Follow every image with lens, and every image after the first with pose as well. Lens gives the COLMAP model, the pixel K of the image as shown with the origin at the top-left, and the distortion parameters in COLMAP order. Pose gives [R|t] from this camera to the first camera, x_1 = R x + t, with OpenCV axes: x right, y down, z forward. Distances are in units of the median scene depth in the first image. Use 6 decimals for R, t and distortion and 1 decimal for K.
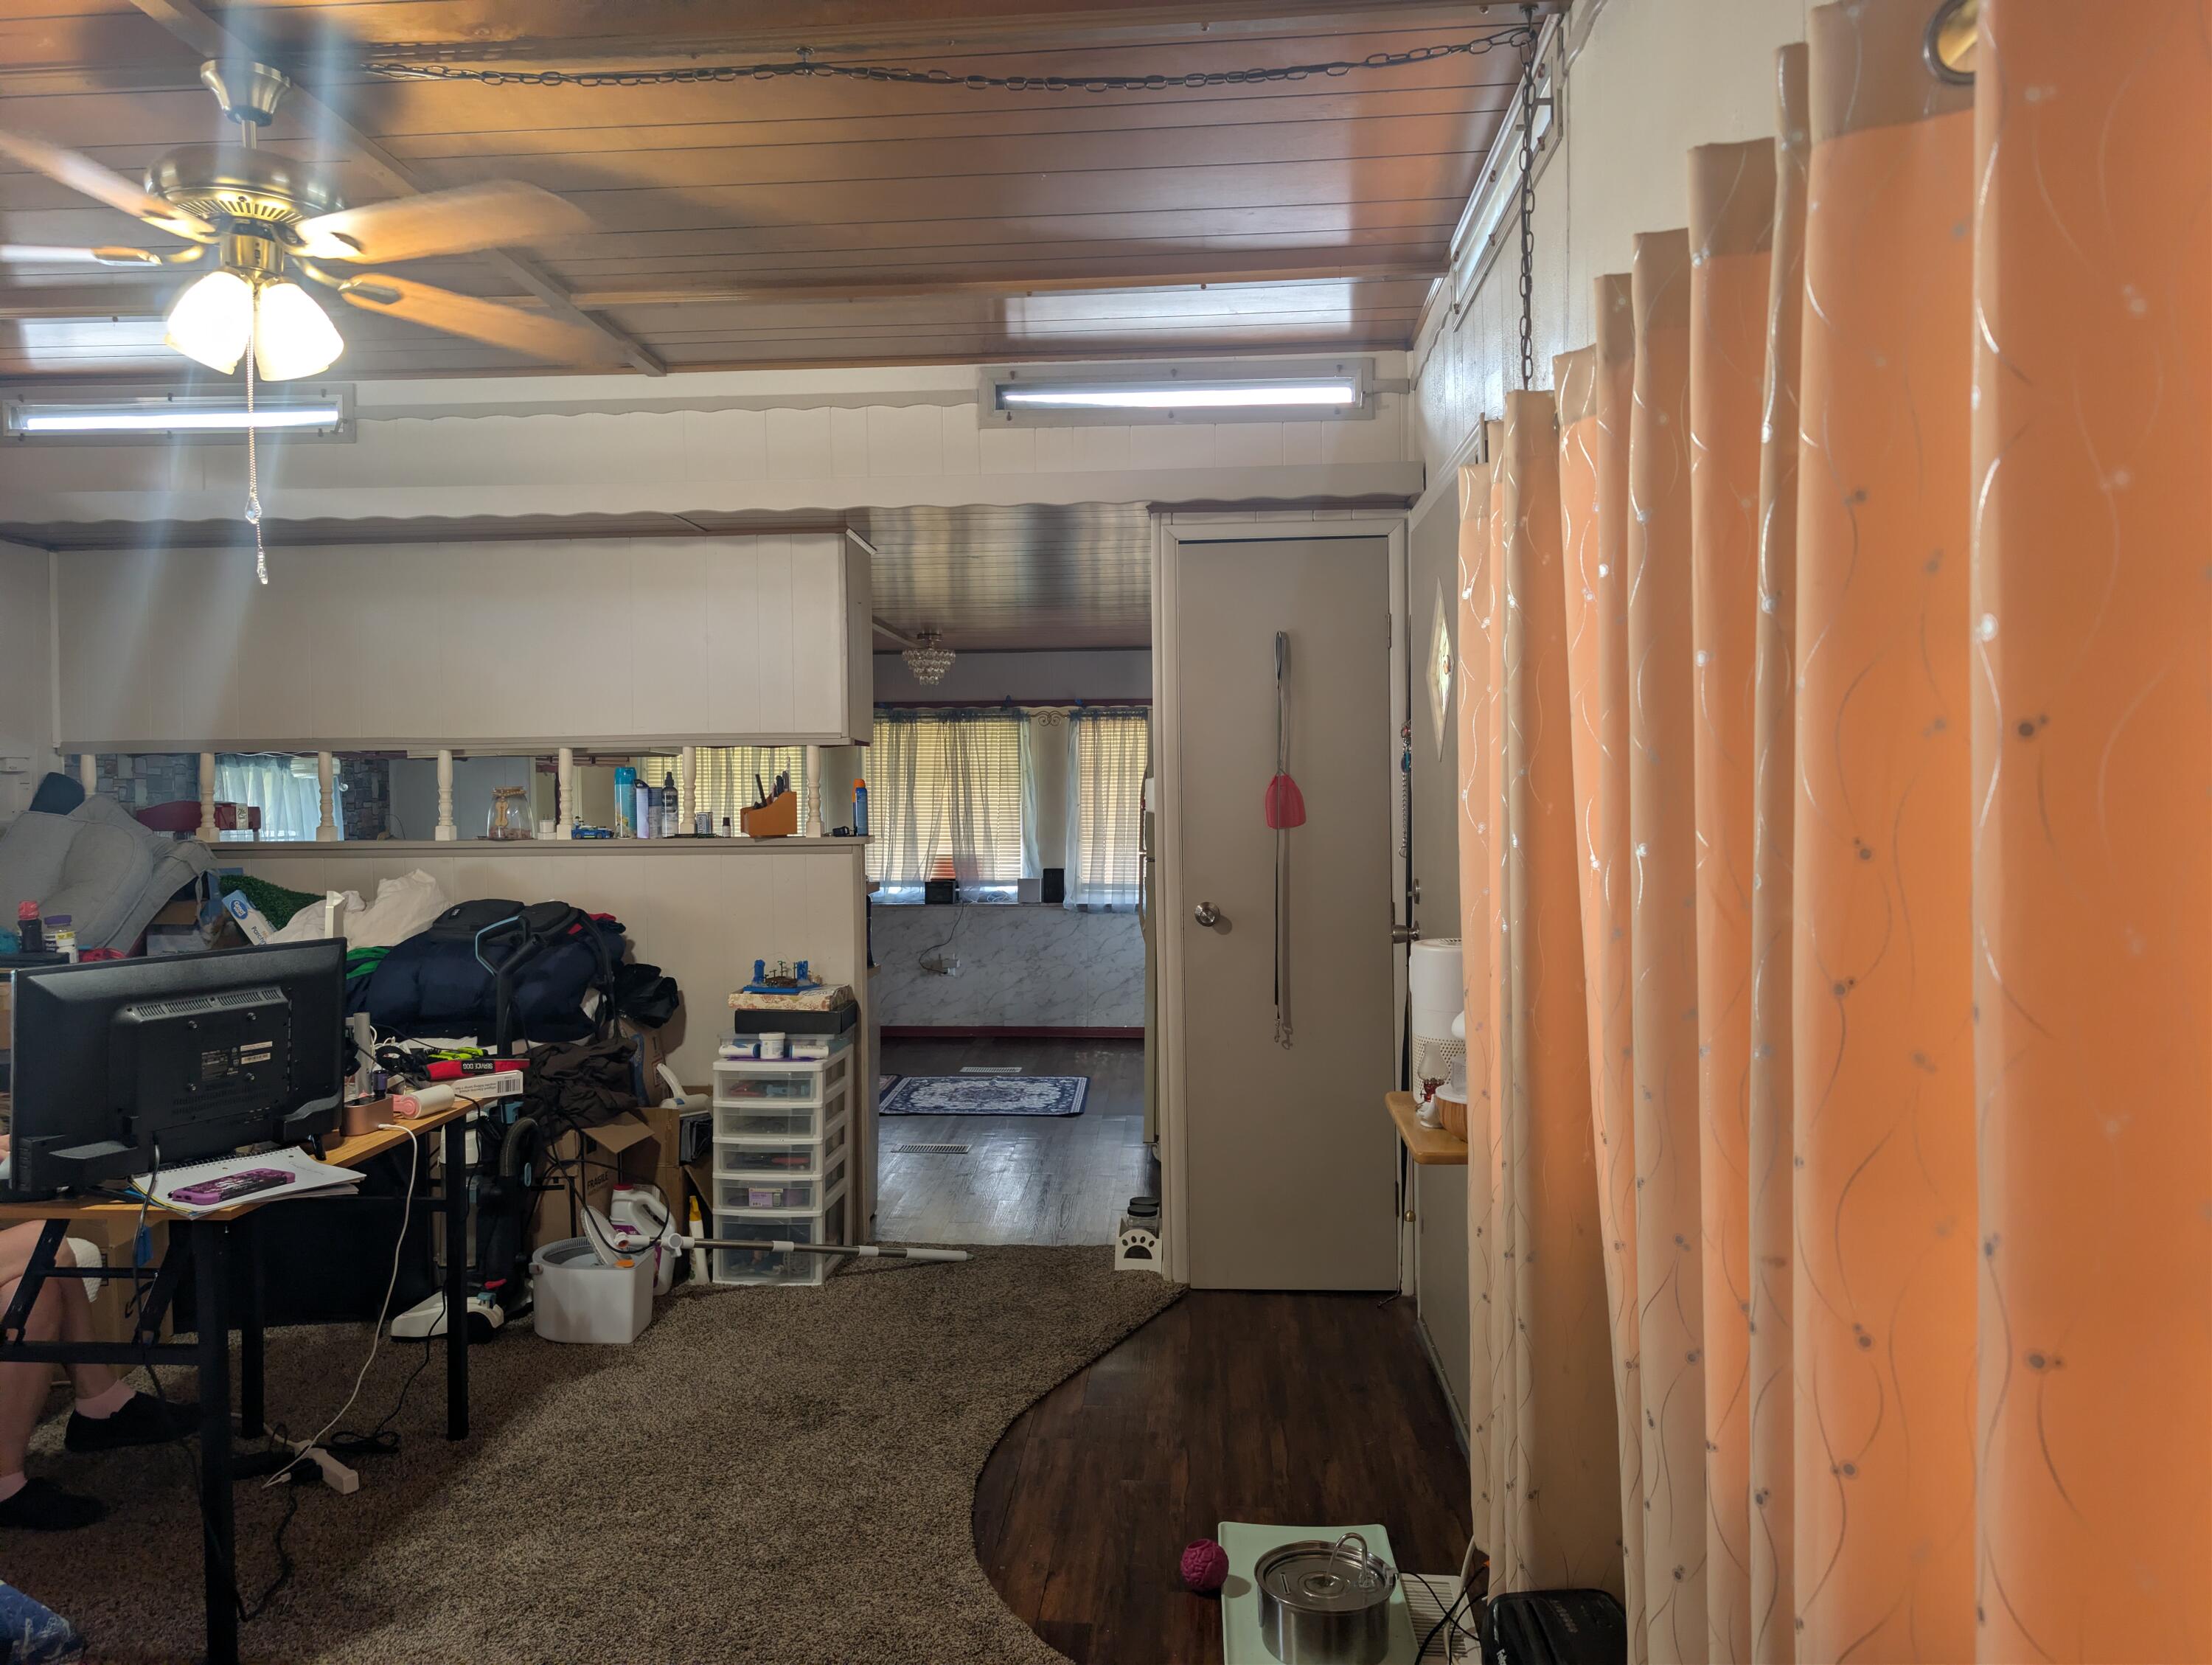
lens RADIAL K [[1606.4, 0, 1102.2], [0, 1606.4, 827.9], [0, 0, 1]] dist [0.040724, -0.032507]
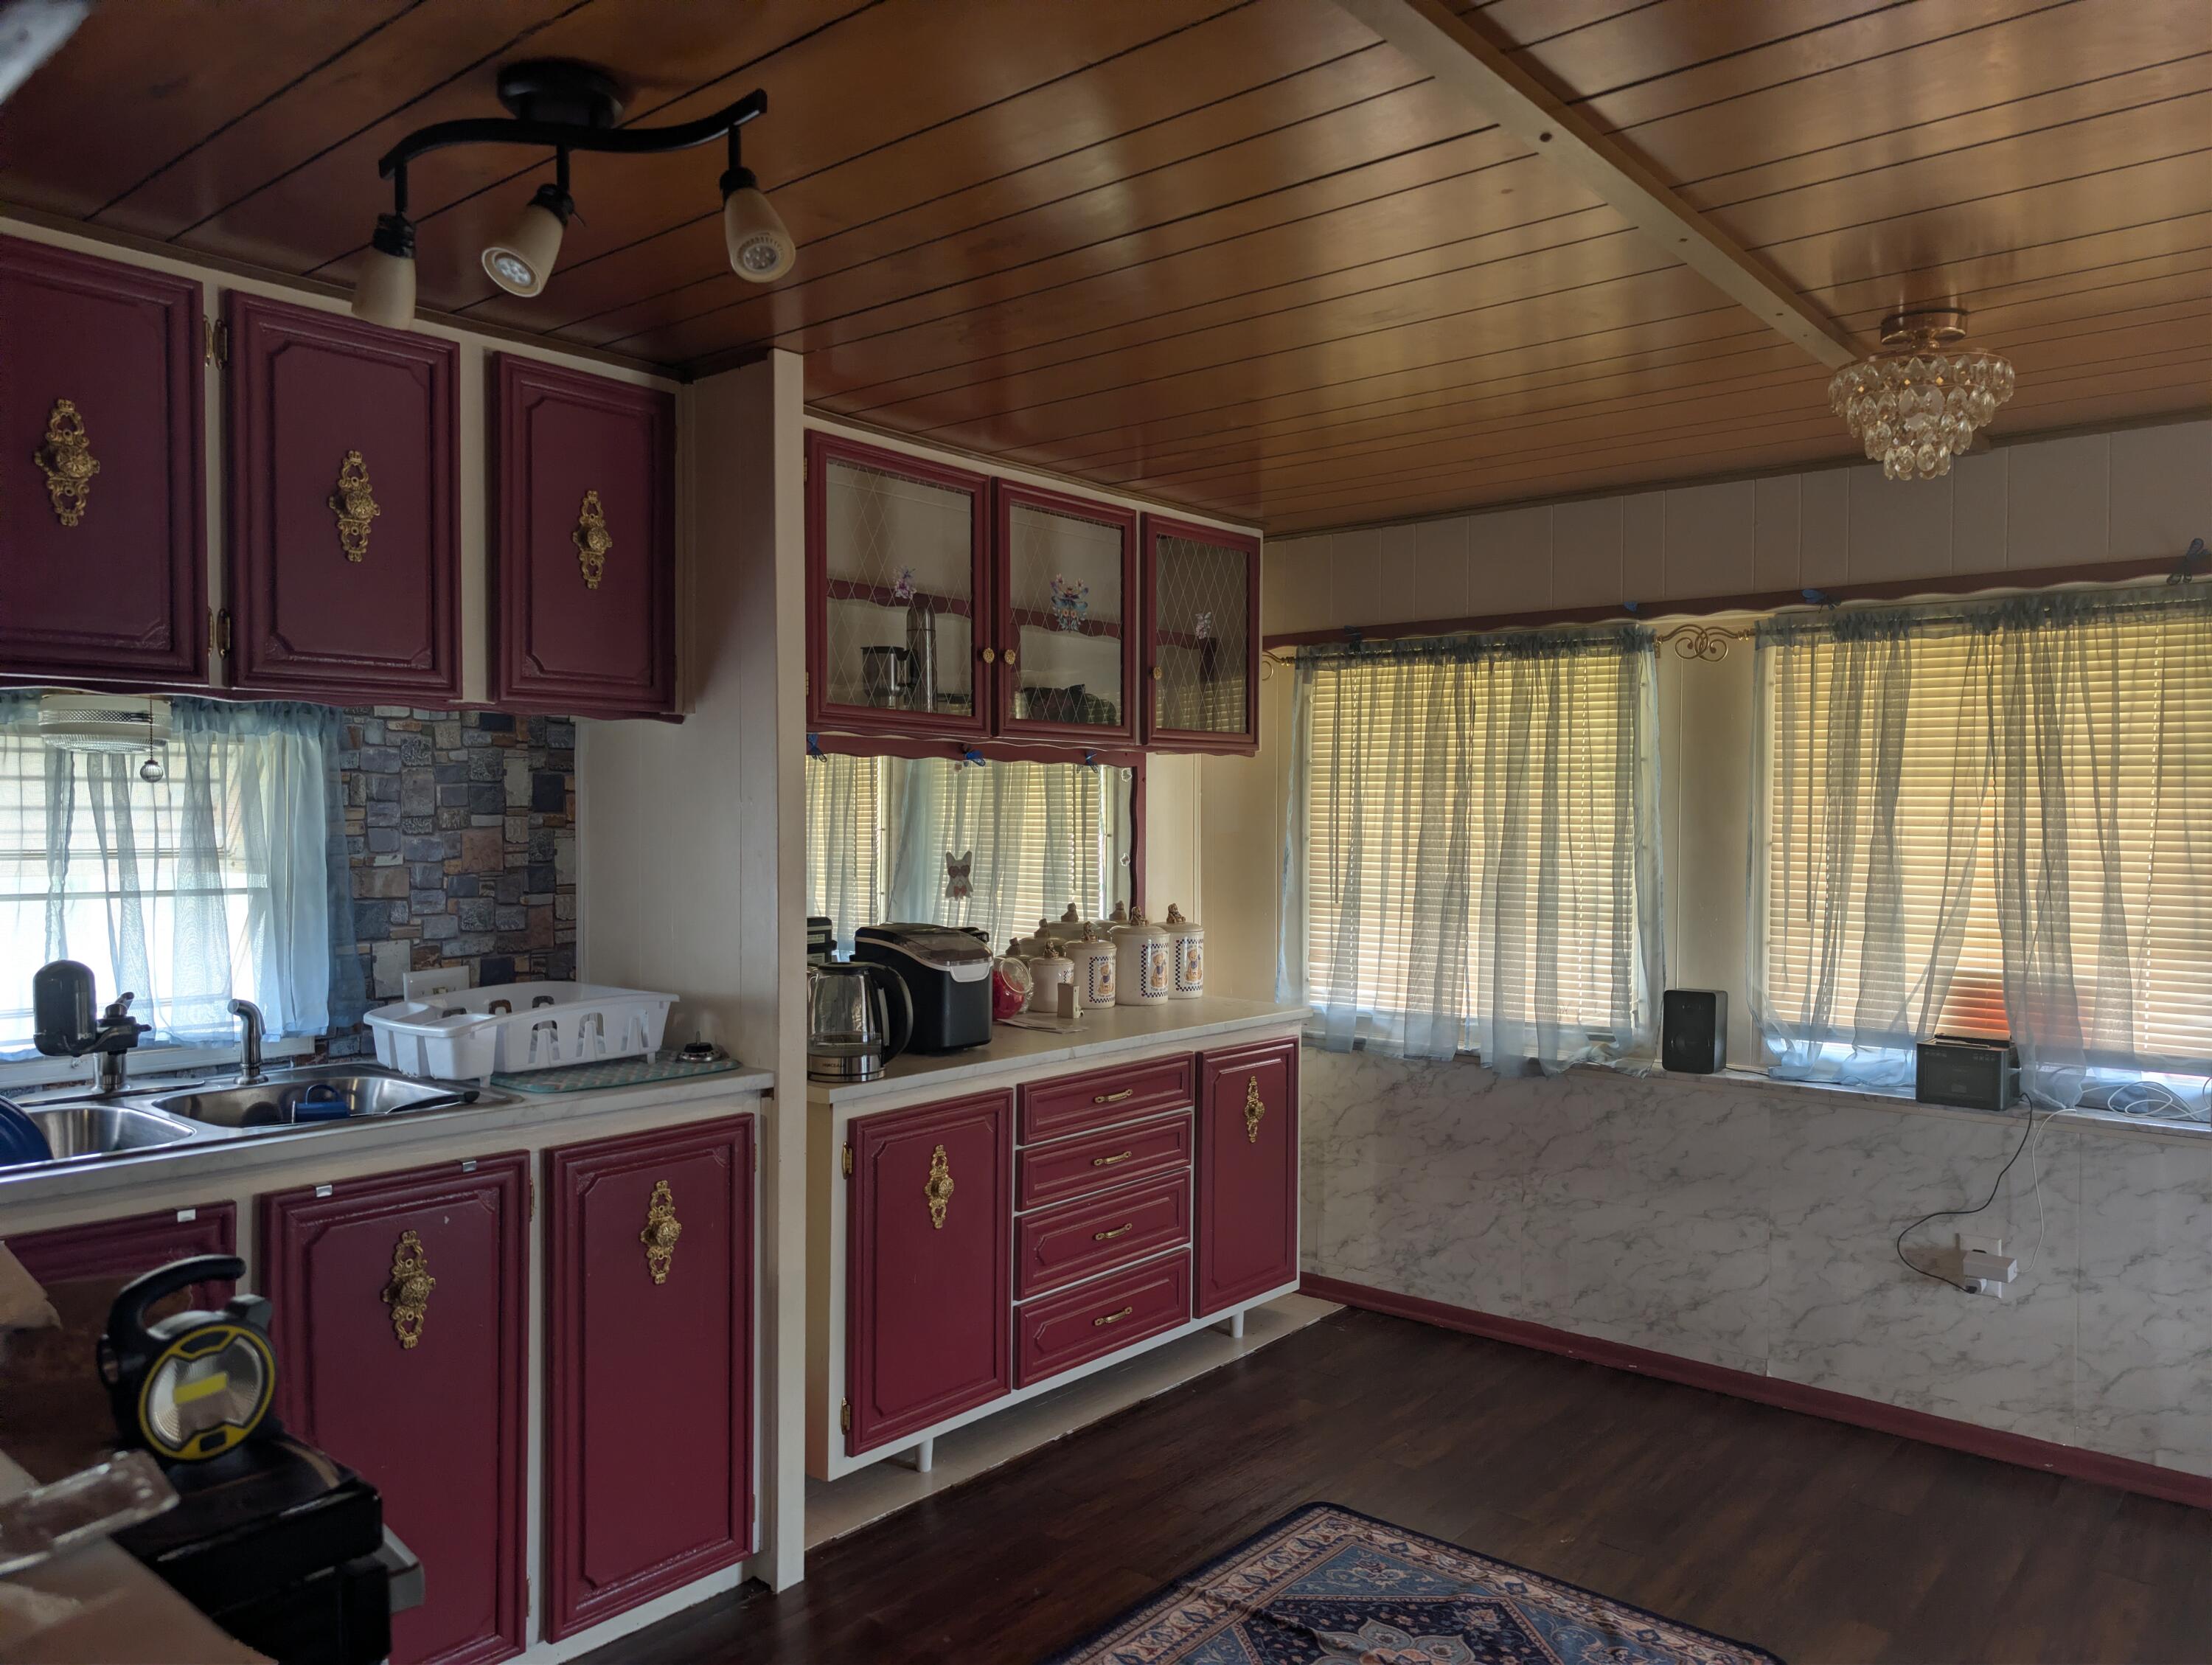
lens RADIAL K [[1606.4, 0, 1096.2], [0, 1606.4, 830.5], [0, 0, 1]] dist [0.040724, -0.032507]
pose [[0.813856, 0.021672, -0.580662, -0.045441], [-0.024881, 0.999687, 0.002438, -0.013461], [0.580534, 0.012464, 0.814141, 0.561660]]
